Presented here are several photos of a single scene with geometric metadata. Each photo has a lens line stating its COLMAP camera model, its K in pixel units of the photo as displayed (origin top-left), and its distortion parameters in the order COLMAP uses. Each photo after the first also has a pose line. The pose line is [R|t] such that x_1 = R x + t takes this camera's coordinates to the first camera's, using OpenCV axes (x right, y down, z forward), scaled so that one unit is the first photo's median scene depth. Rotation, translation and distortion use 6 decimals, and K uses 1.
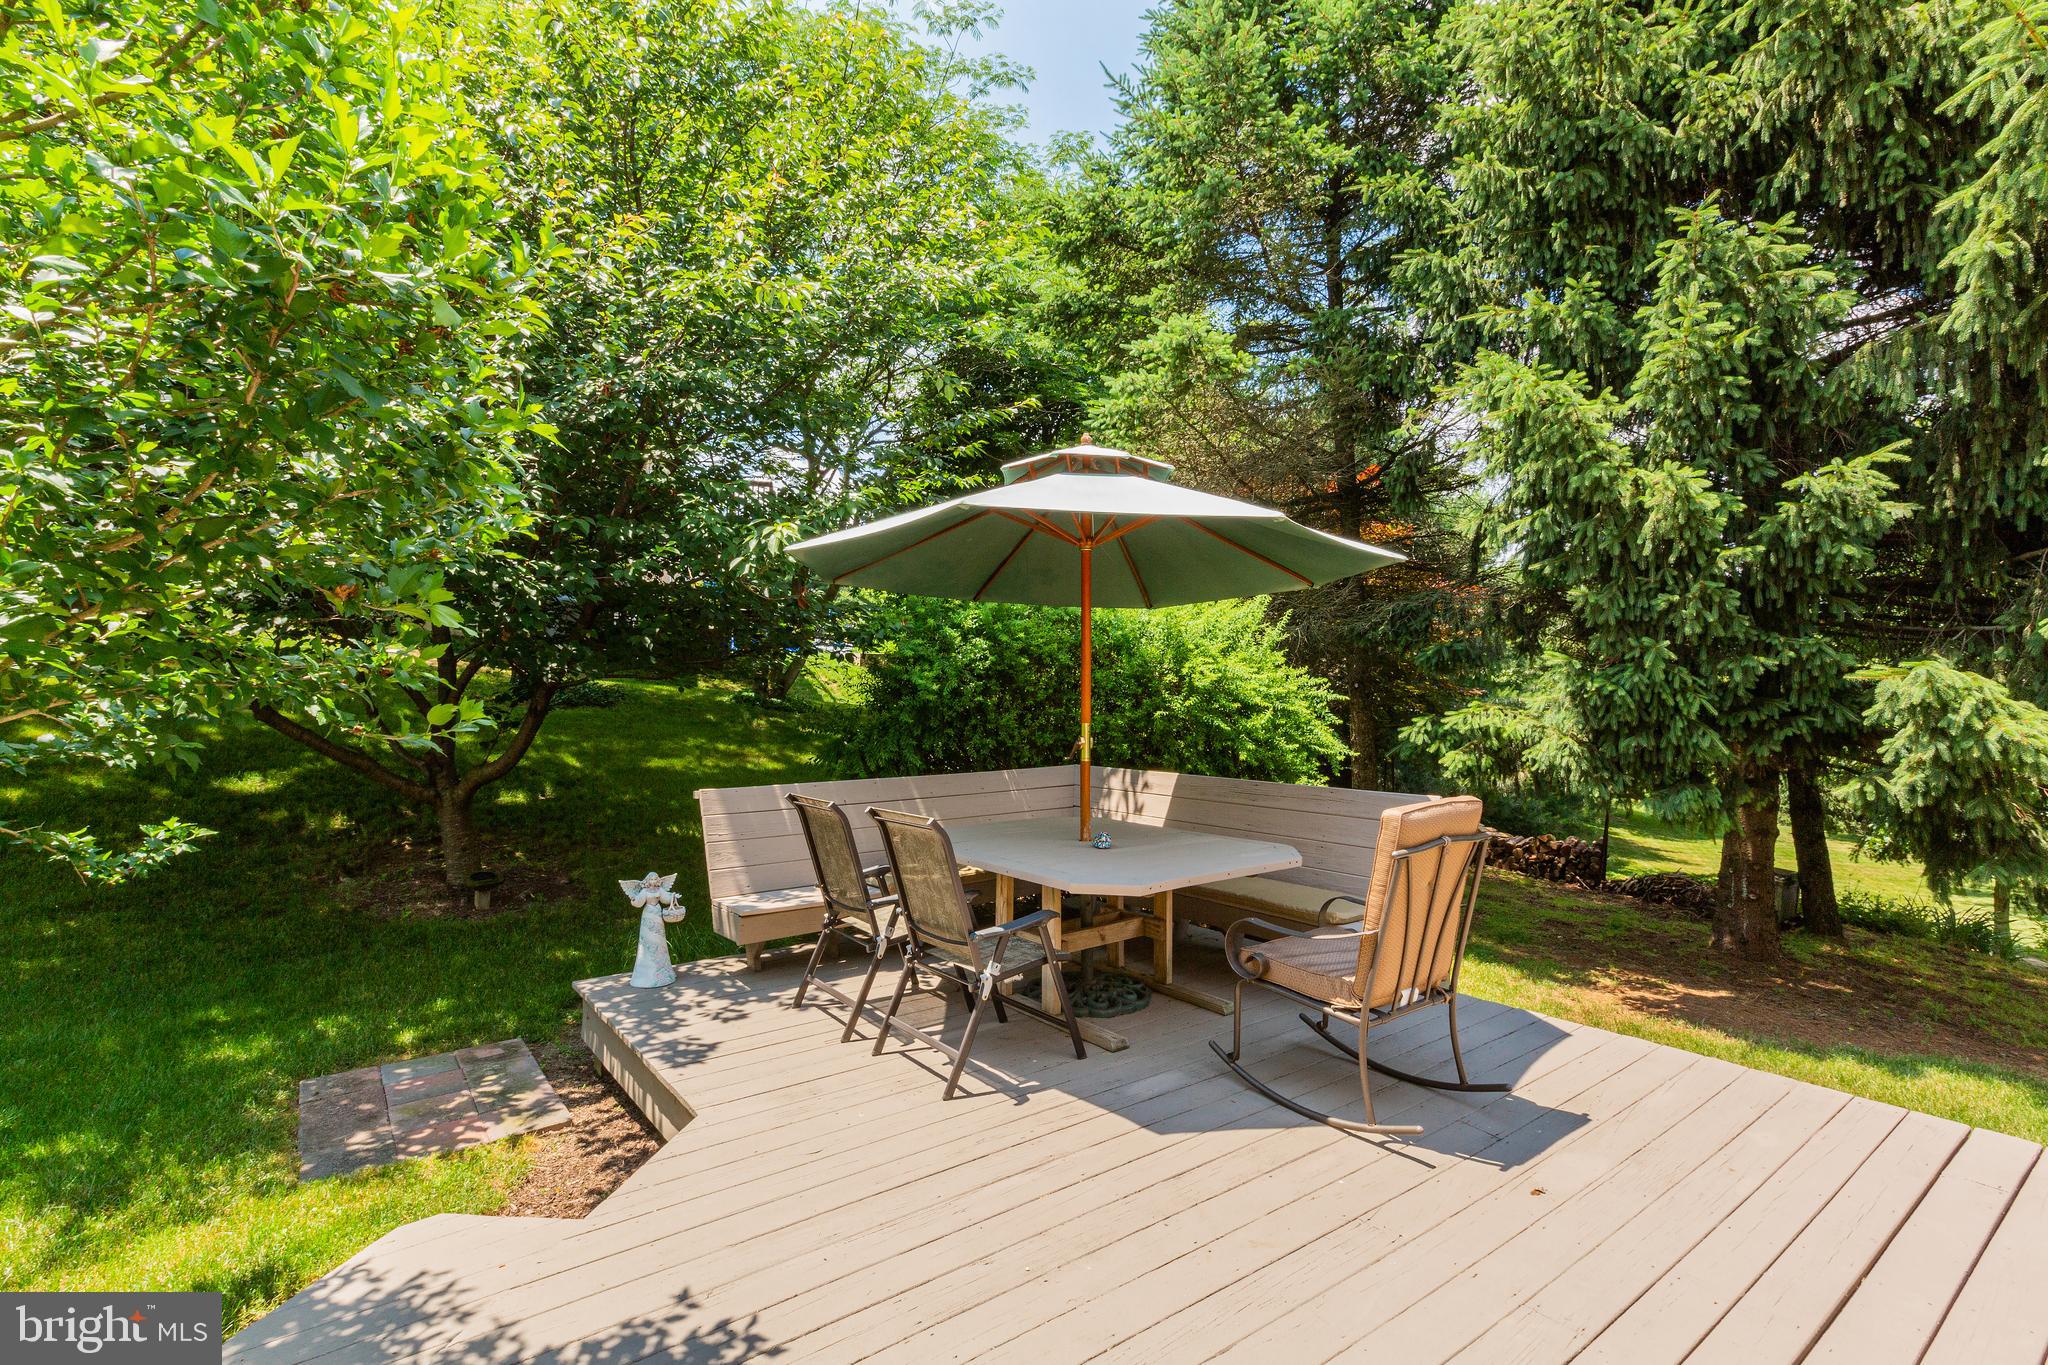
lens RADIAL K [[939.2, 0, 1032.3], [0, 939.2, 672.8], [0, 0, 1]] dist [0.010163, -0.001268]
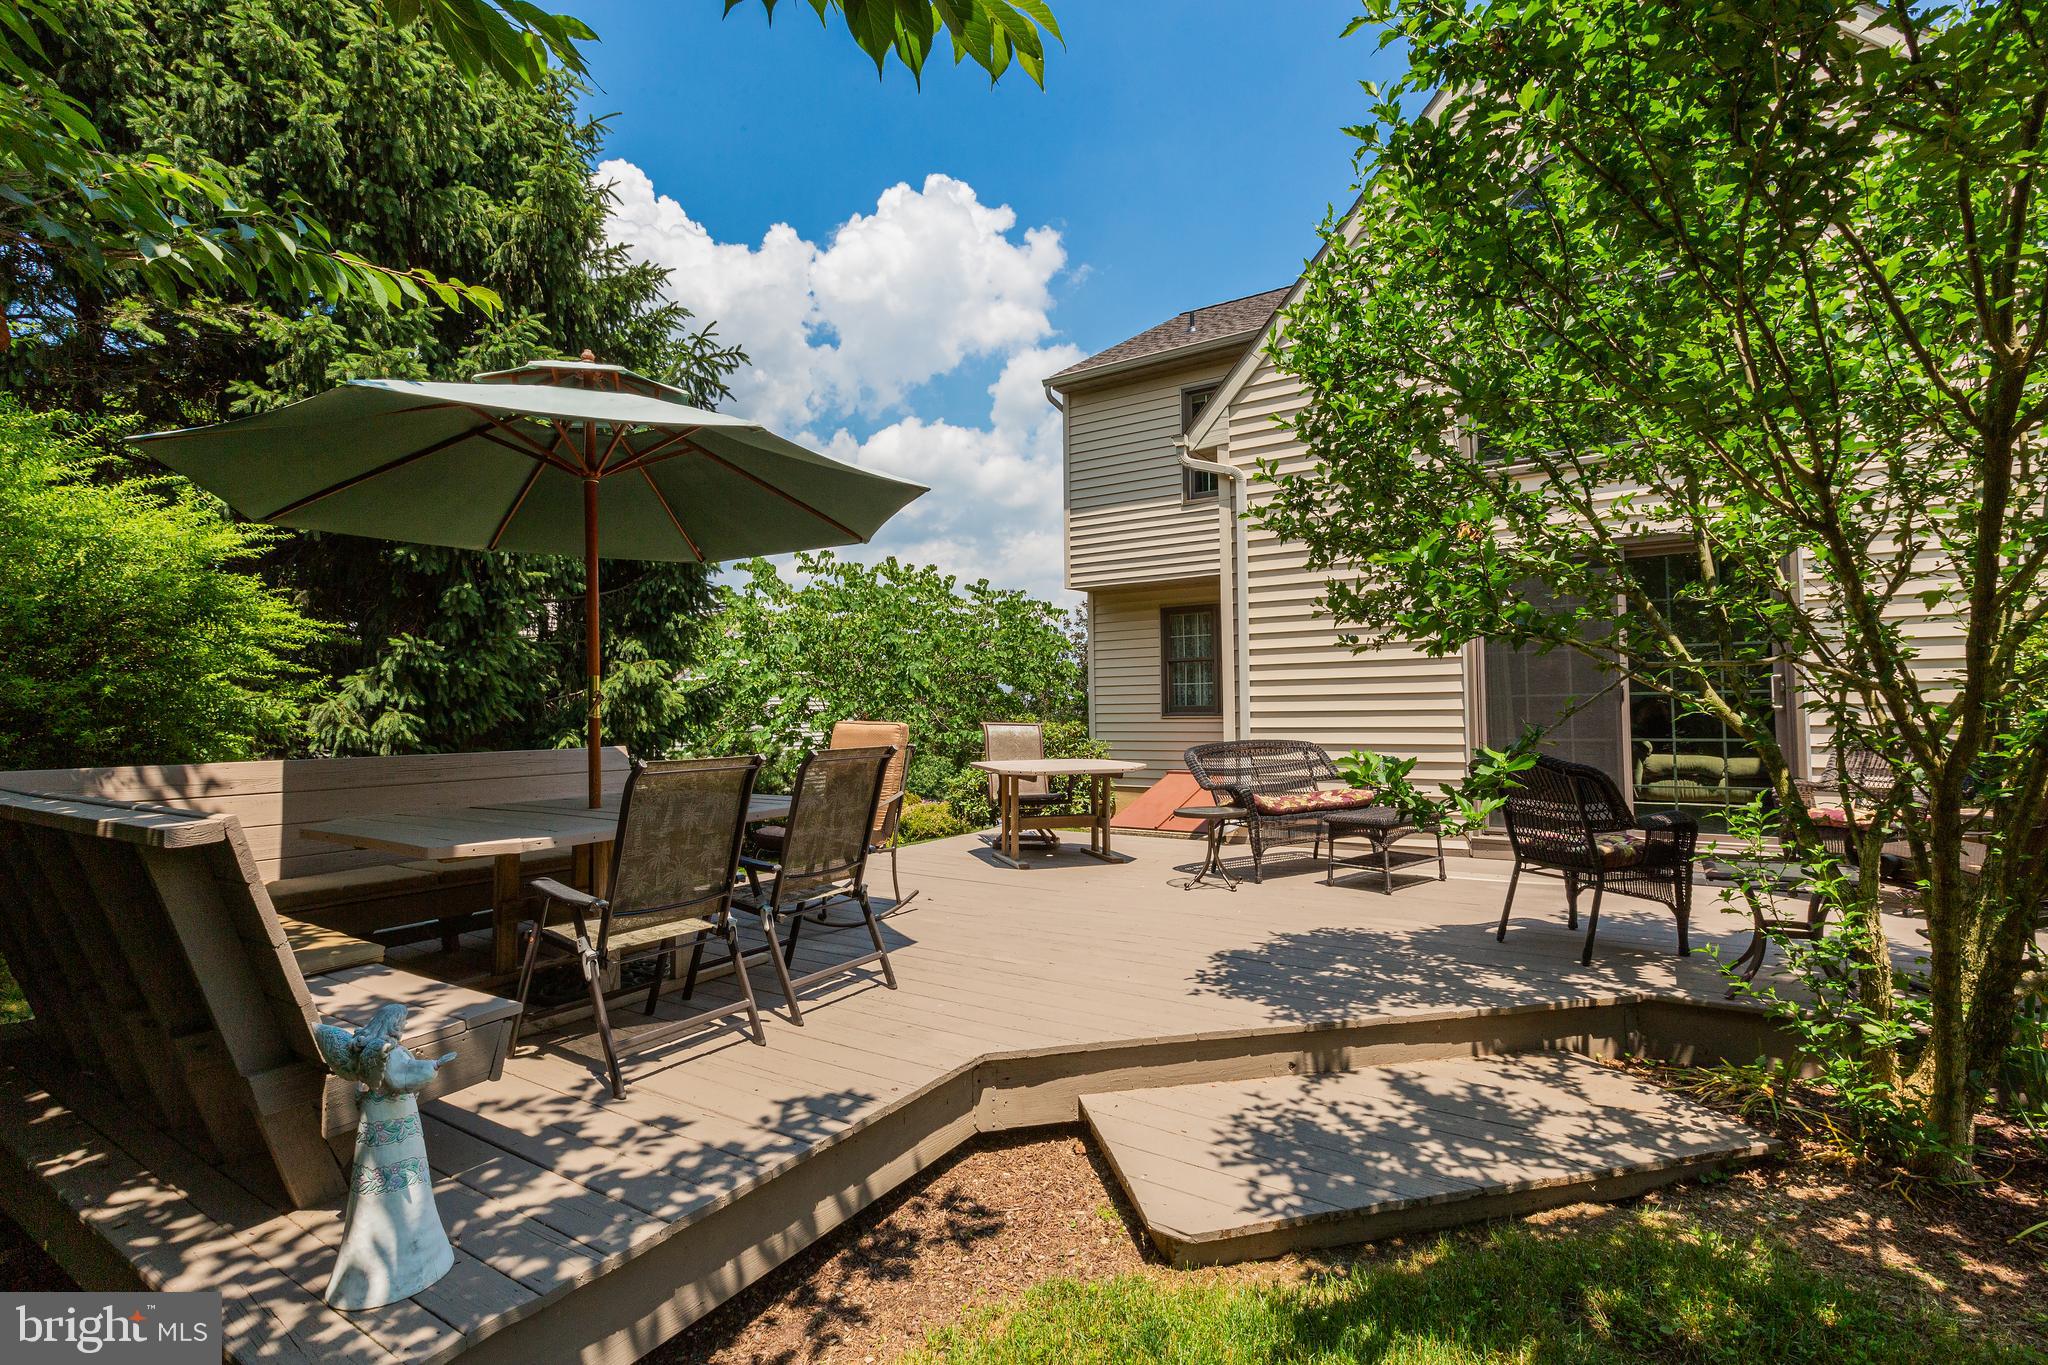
lens RADIAL K [[939.2, 0, 1003.3], [0, 939.2, 693.3], [0, 0, 1]] dist [0.010163, -0.001268]
pose [[-0.322197, 0.022569, 0.946404, -0.771901], [-0.010812, 0.999563, -0.027517, 0.076932], [-0.946611, -0.019098, -0.321812, 0.781480]]
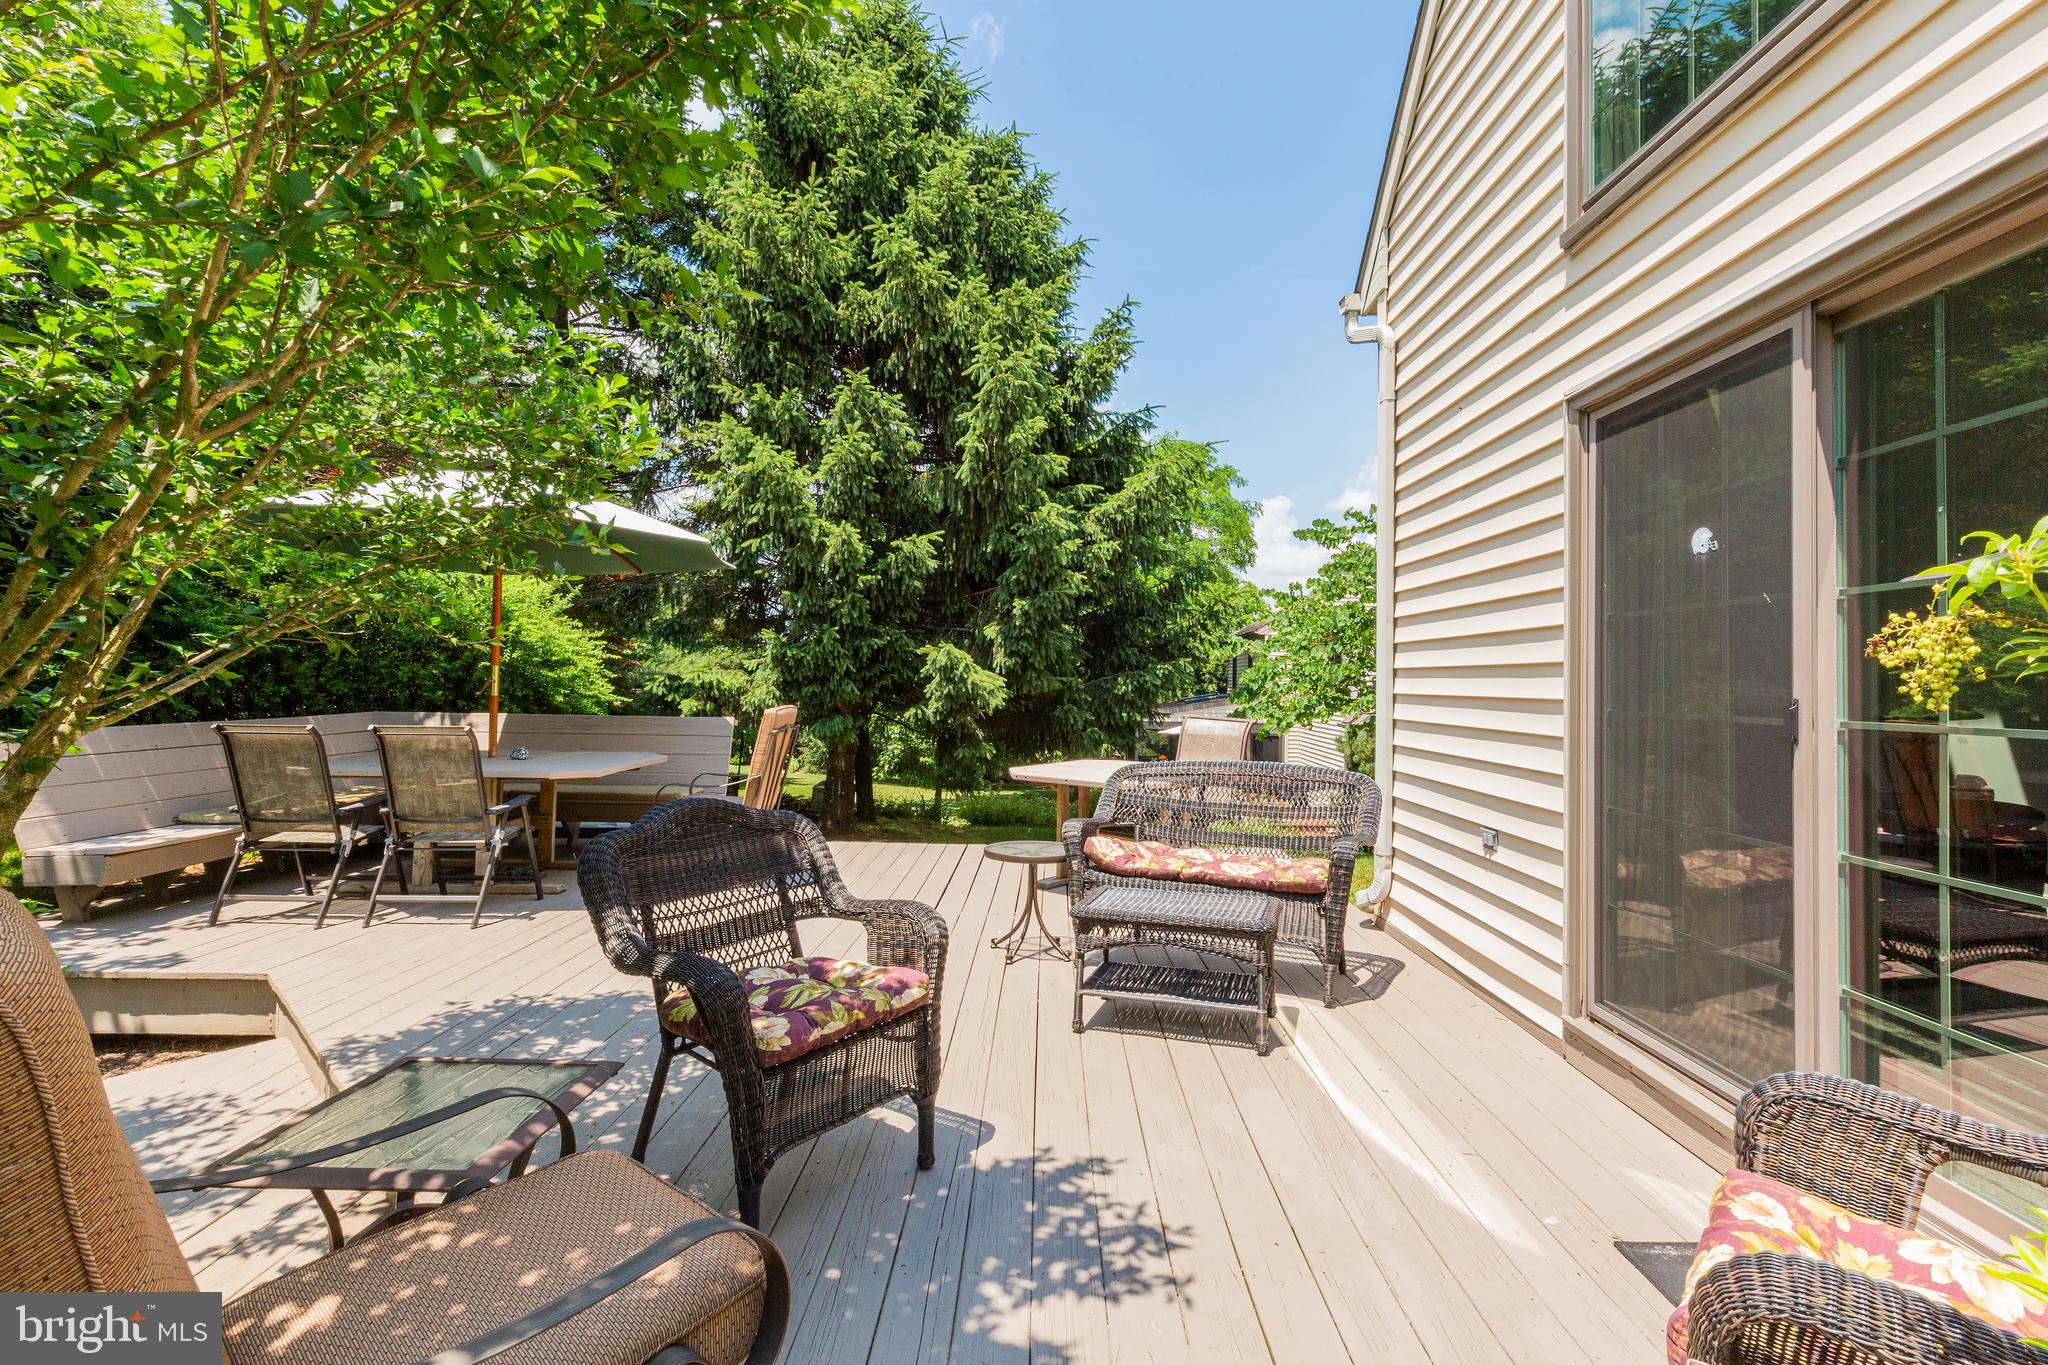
lens RADIAL K [[939.2, 0, 1040.9], [0, 939.2, 675.7], [0, 0, 1]] dist [0.010163, -0.001268]
pose [[0.608546, 0.012750, 0.793416, -0.436967], [-0.035210, 0.999320, 0.010947, 0.022207], [-0.792737, -0.034598, 0.608581, -0.313876]]
